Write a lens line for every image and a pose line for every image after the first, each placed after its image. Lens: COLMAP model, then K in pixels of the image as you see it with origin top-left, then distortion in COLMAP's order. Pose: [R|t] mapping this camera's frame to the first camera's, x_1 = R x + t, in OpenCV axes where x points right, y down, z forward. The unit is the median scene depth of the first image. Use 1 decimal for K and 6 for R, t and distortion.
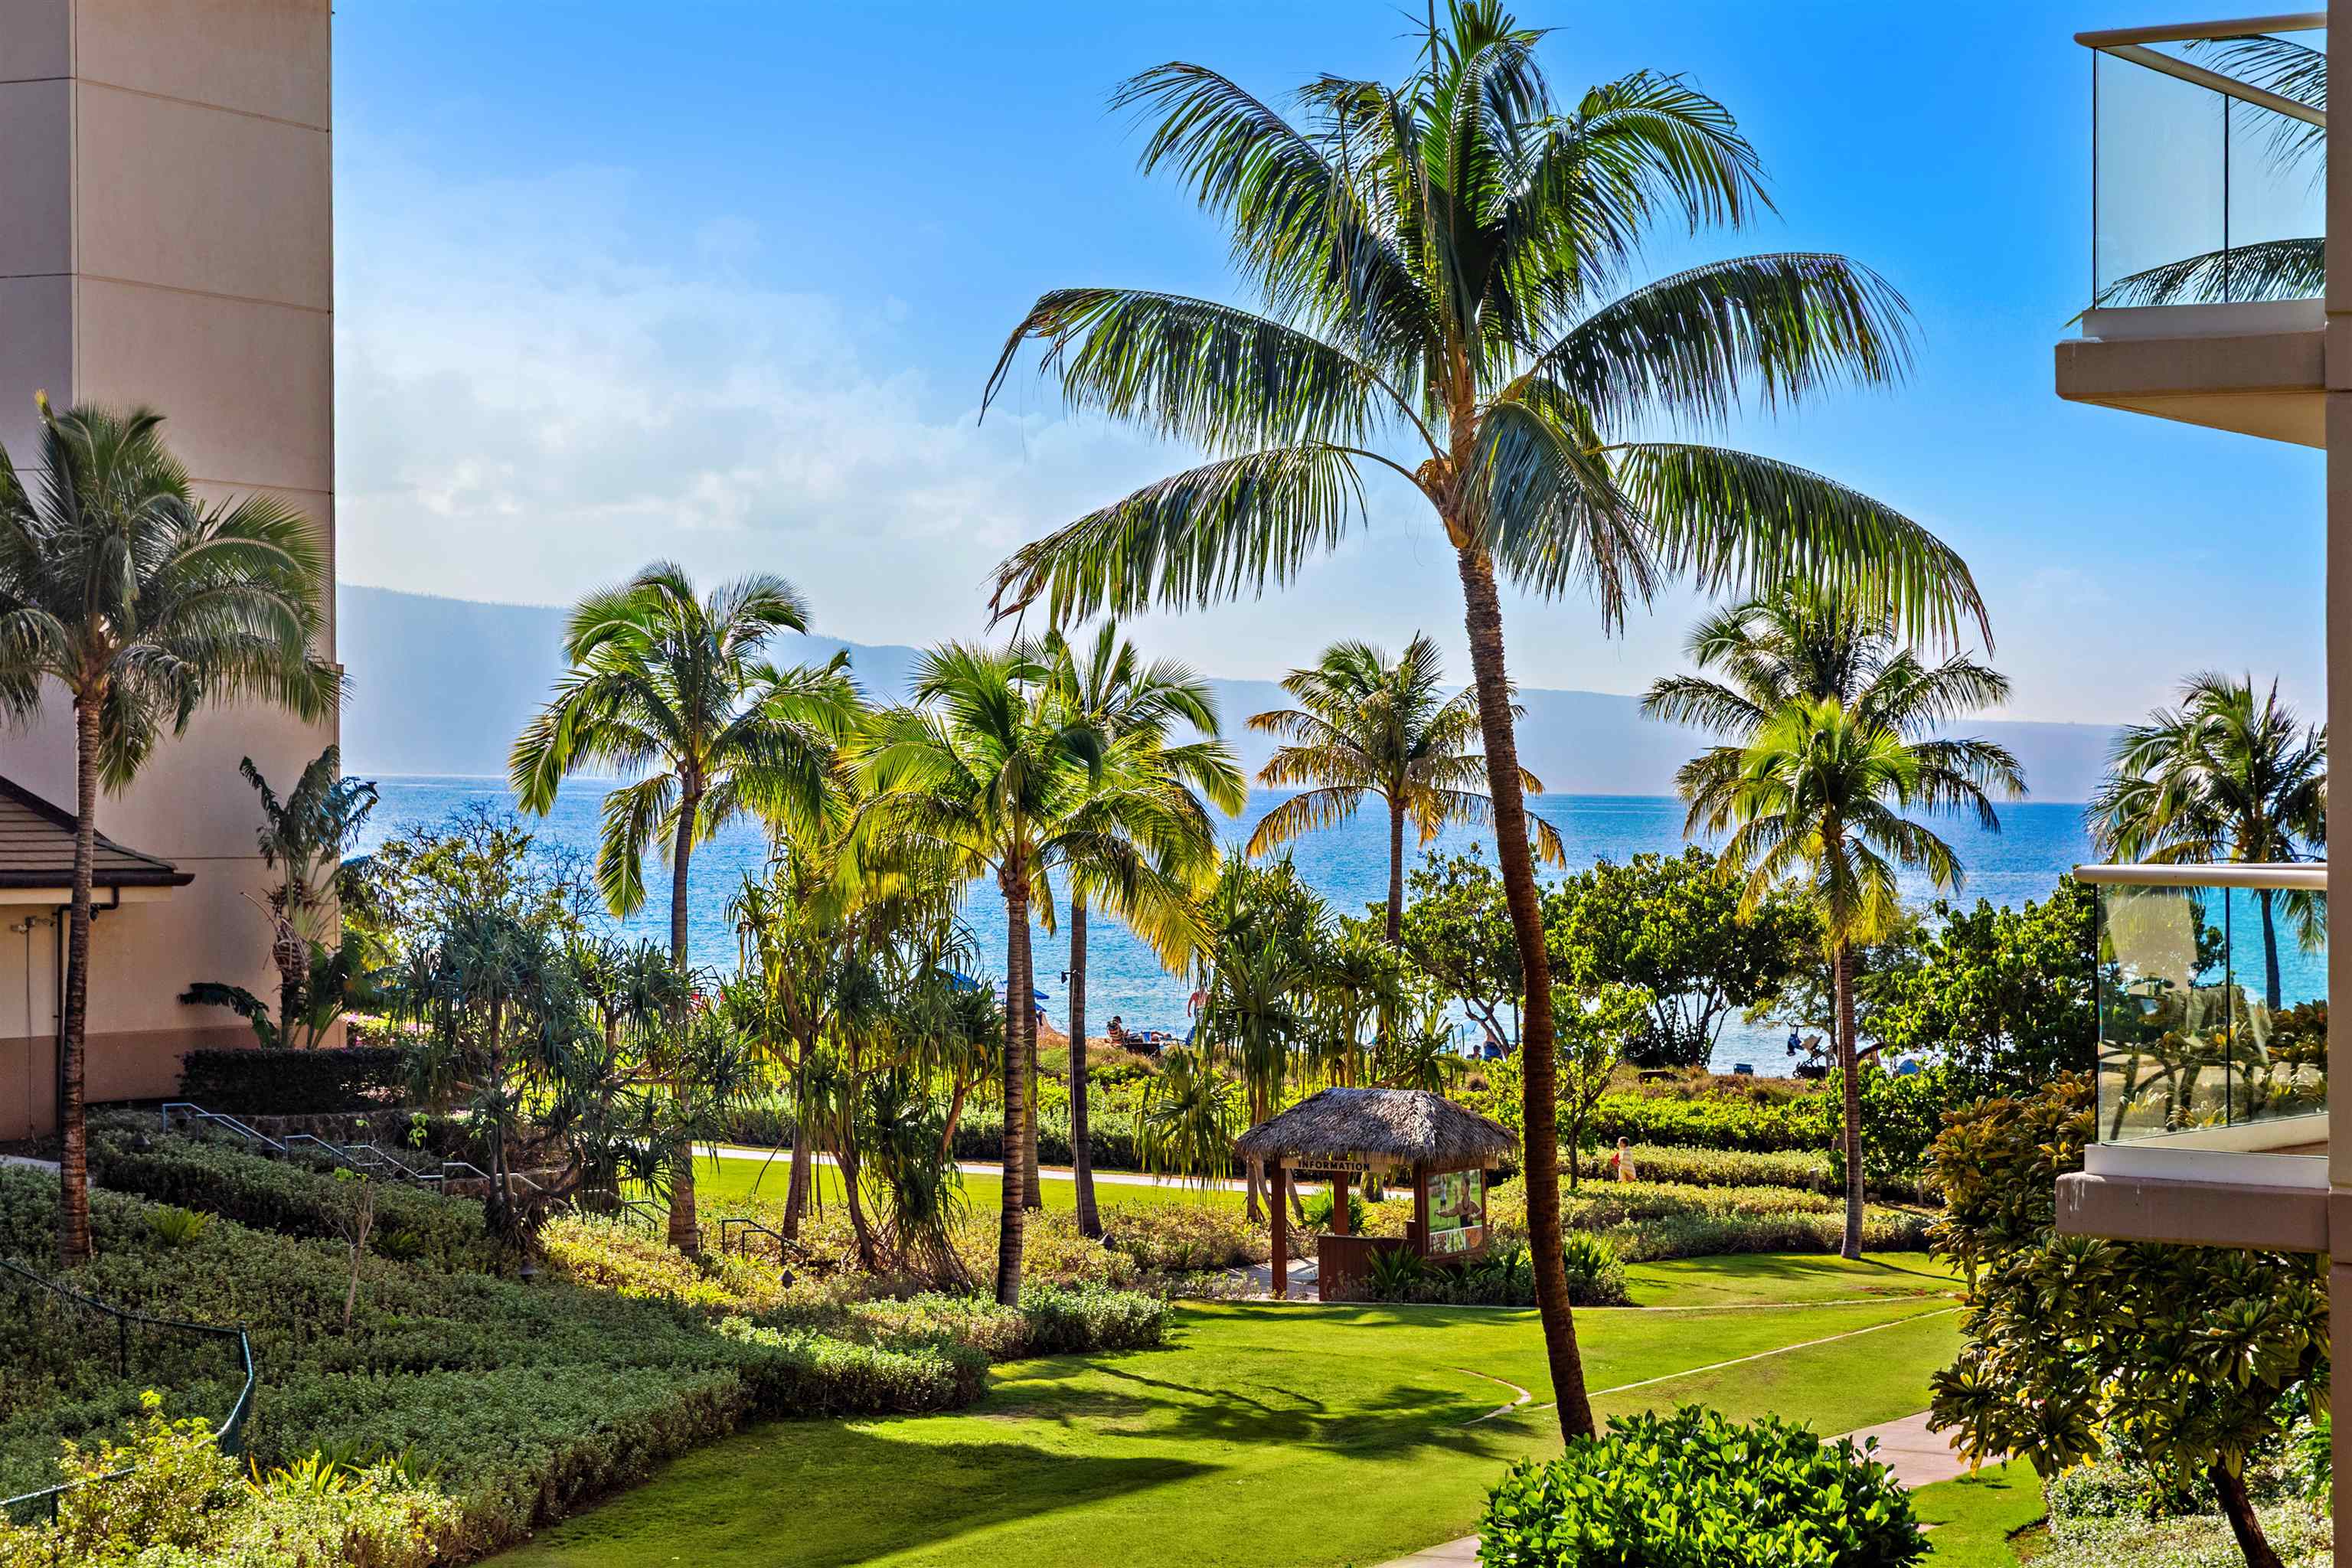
lens RADIAL K [[4751.4, 0, 1186.5], [0, 4751.4, 773.5], [0, 0, 1]] dist [-0.032097, 0.000000]
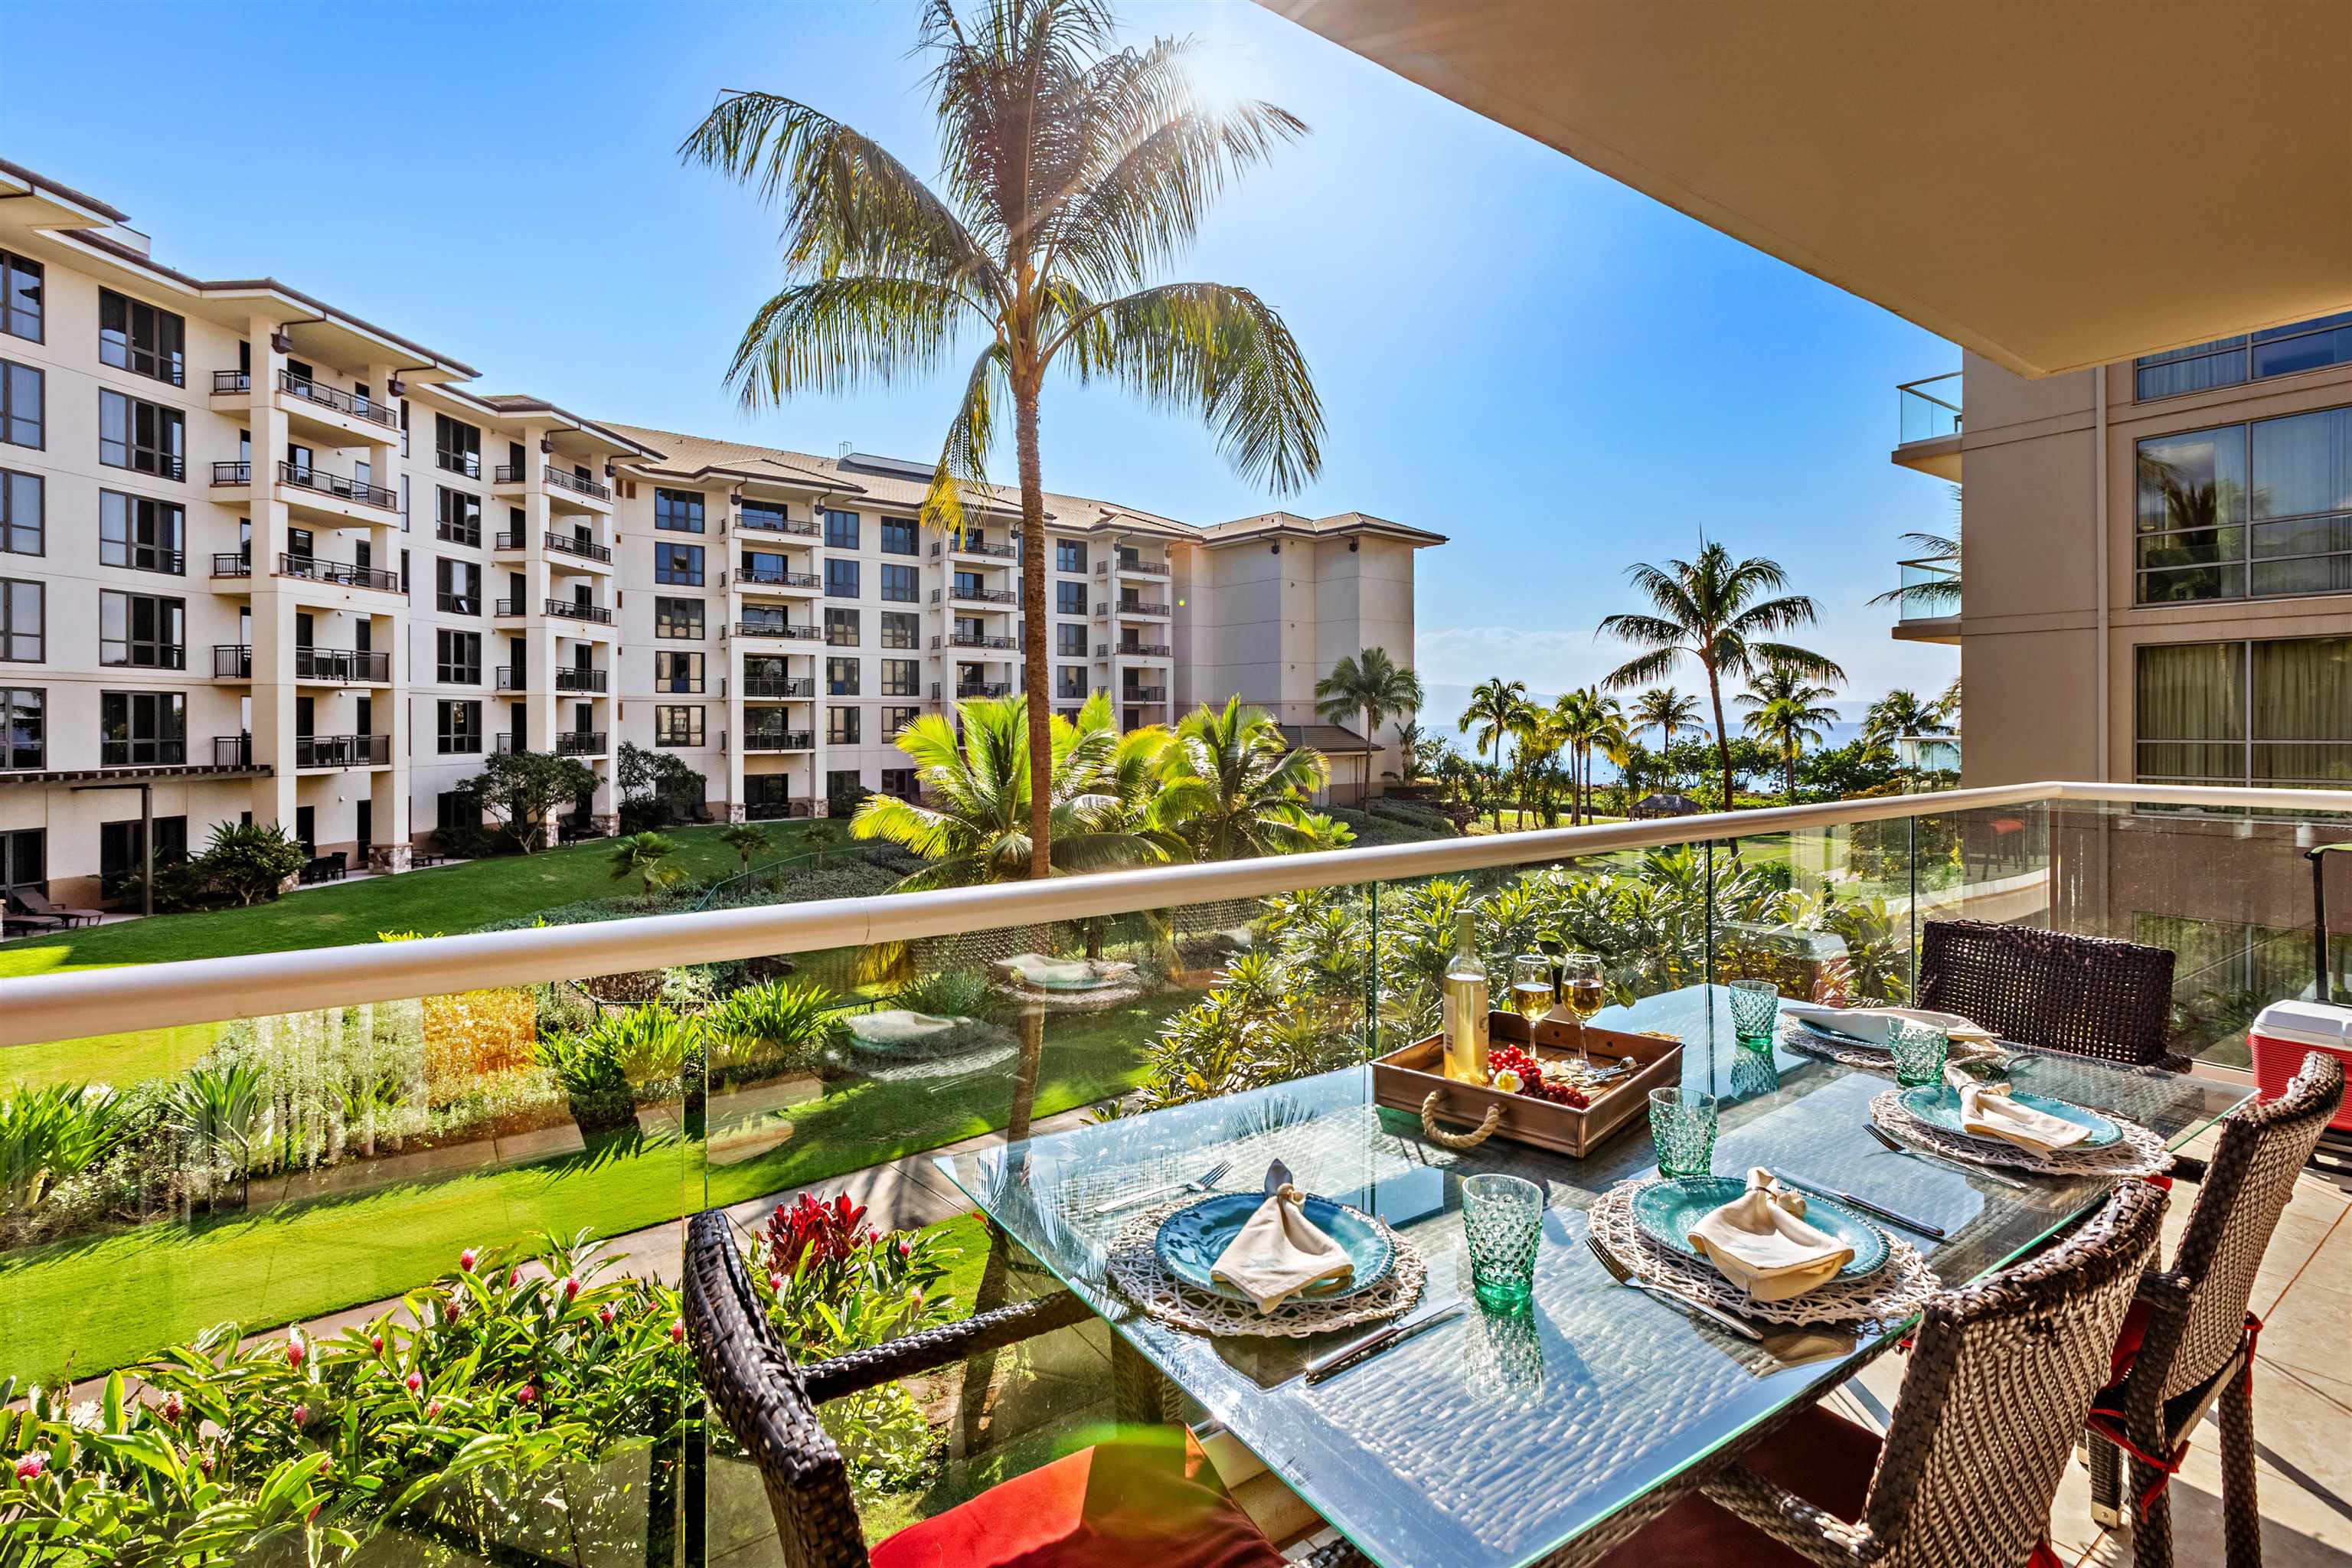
lens RADIAL K [[1076.5, 0, 1172.0], [0, 1076.5, 724.6], [0, 0, 1]] dist [0.008755, -0.003860]
pose [[0.933034, -0.022941, -0.359057, -0.025450], [0.022474, 0.999732, -0.005477, -0.000289], [0.359086, -0.002959, 0.933300, -0.057766]]
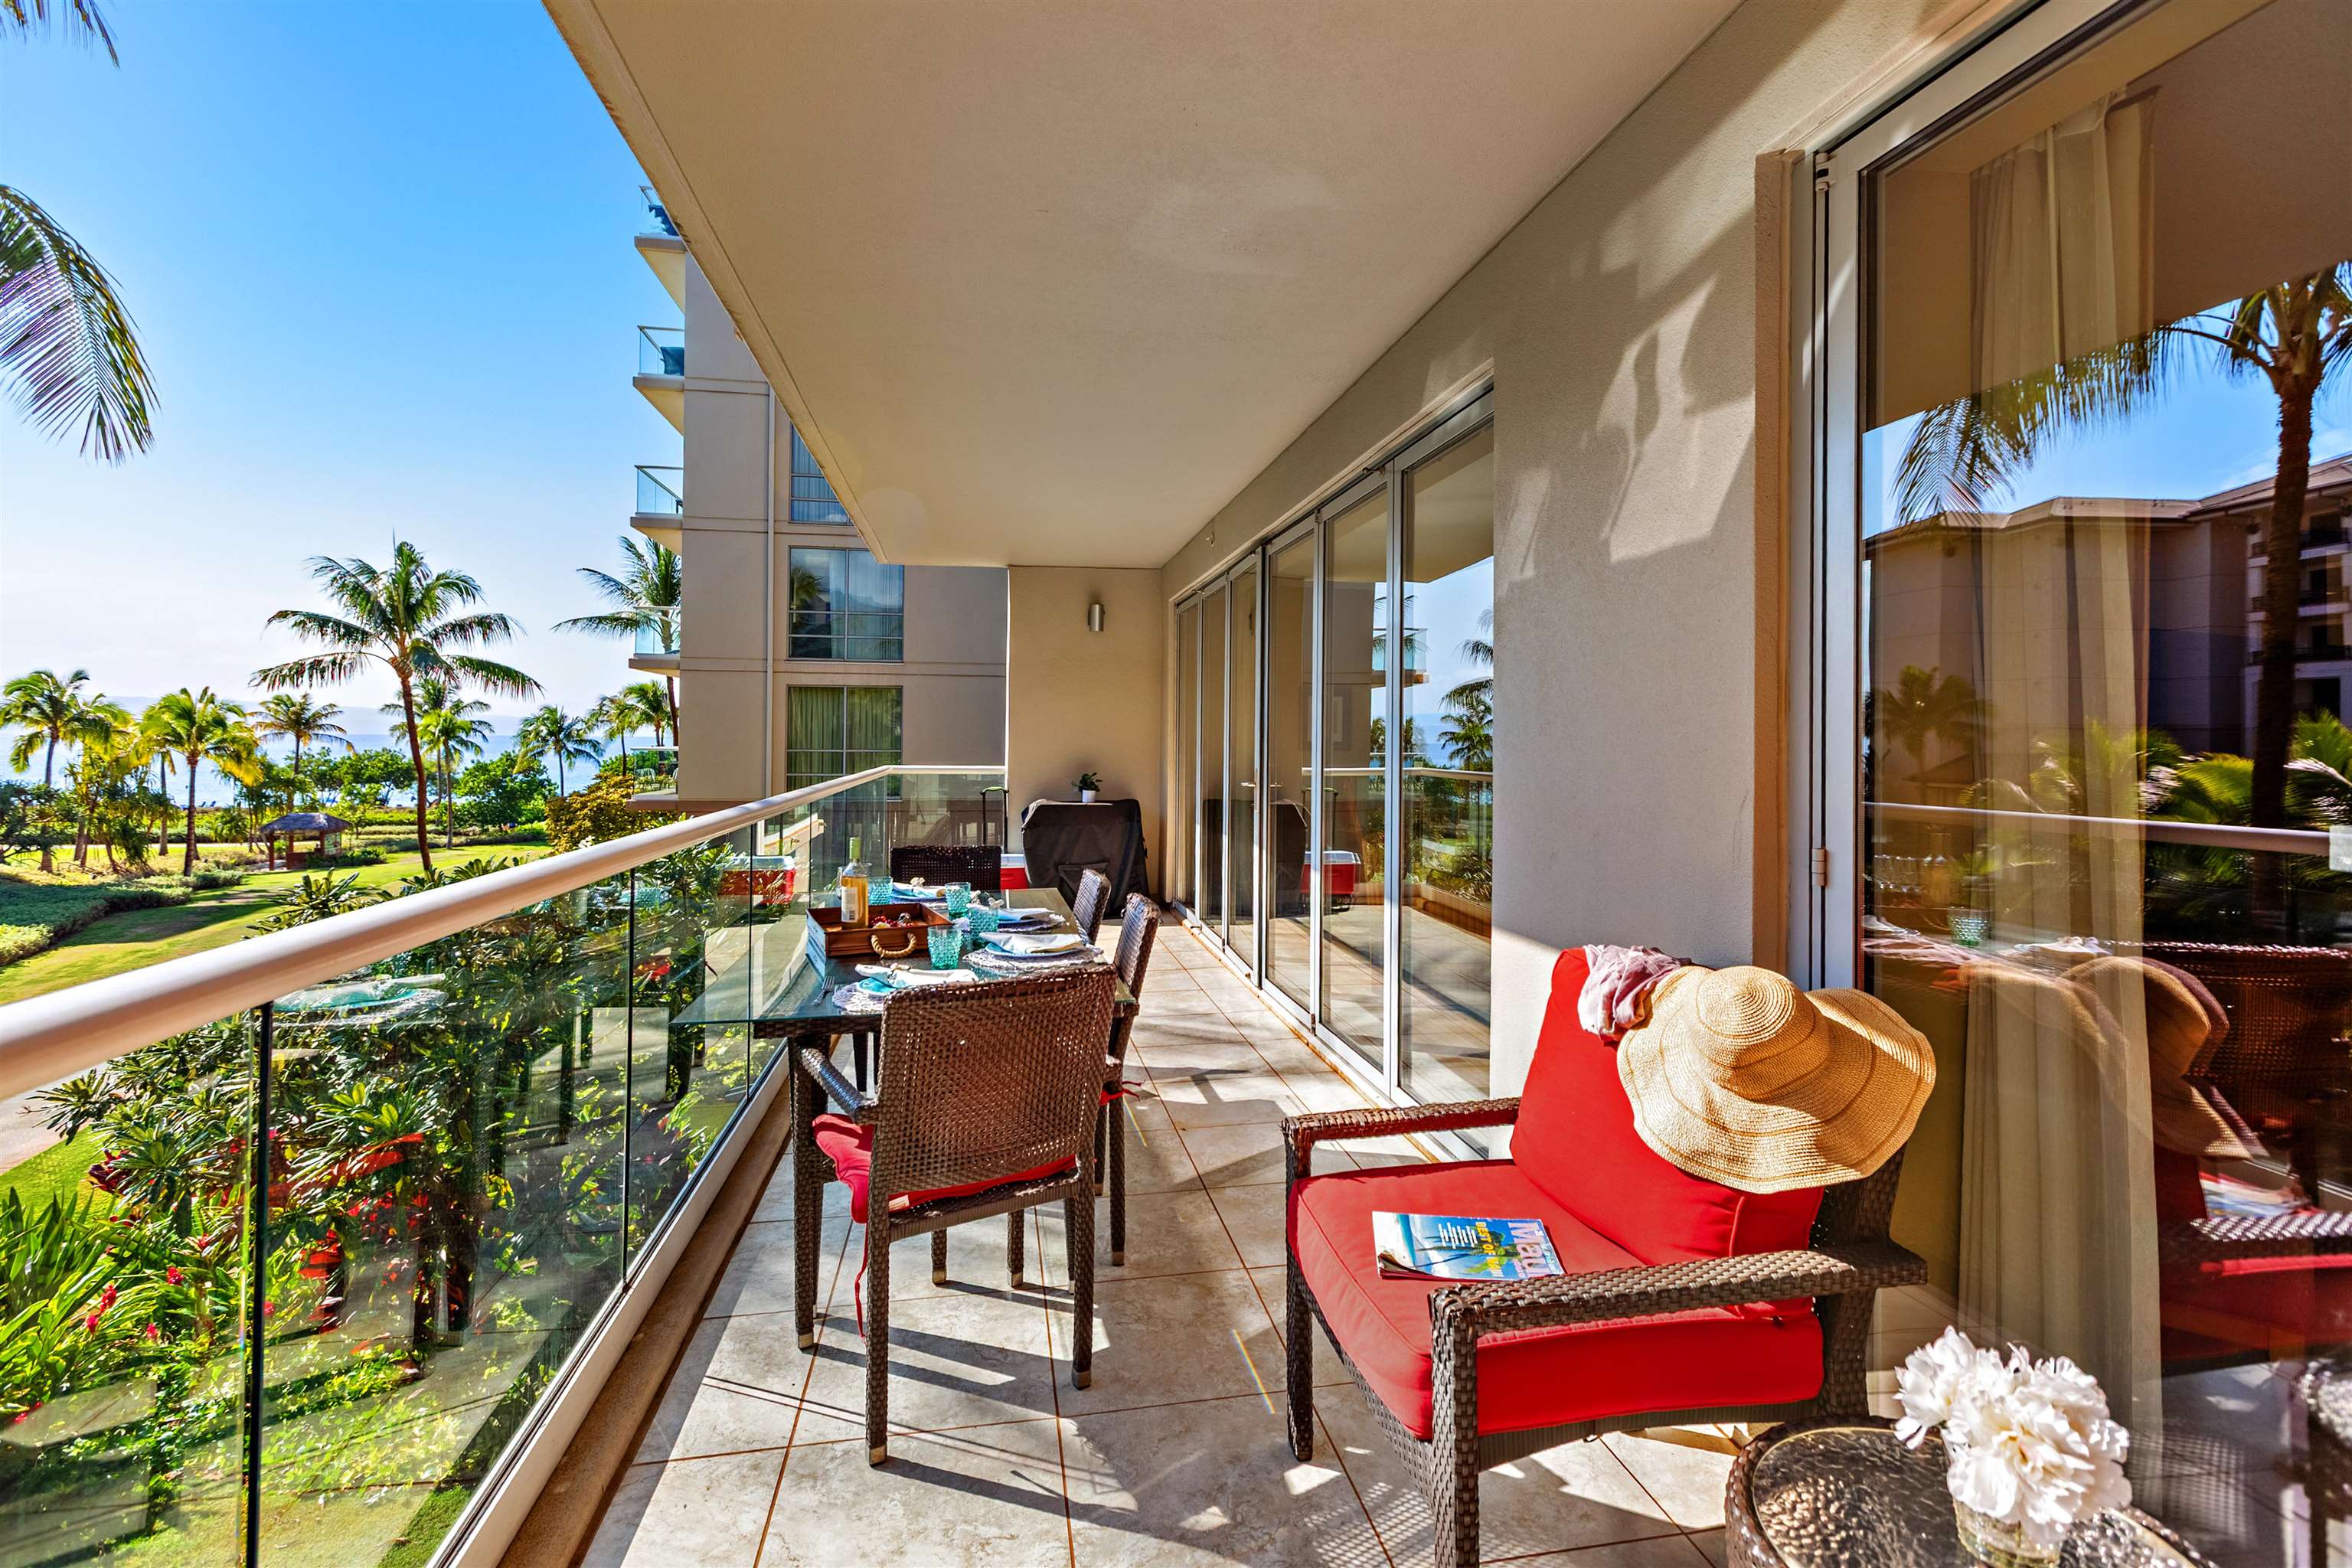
lens RADIAL K [[1076.5, 0, 1180.8], [0, 1076.5, 746.1], [0, 0, 1]] dist [0.008755, -0.003860]
pose [[0.712428, -0.014412, 0.701597, -0.066811], [0.002238, 0.999831, 0.018265, -0.000712], [-0.701741, -0.011442, 0.712340, -0.097523]]
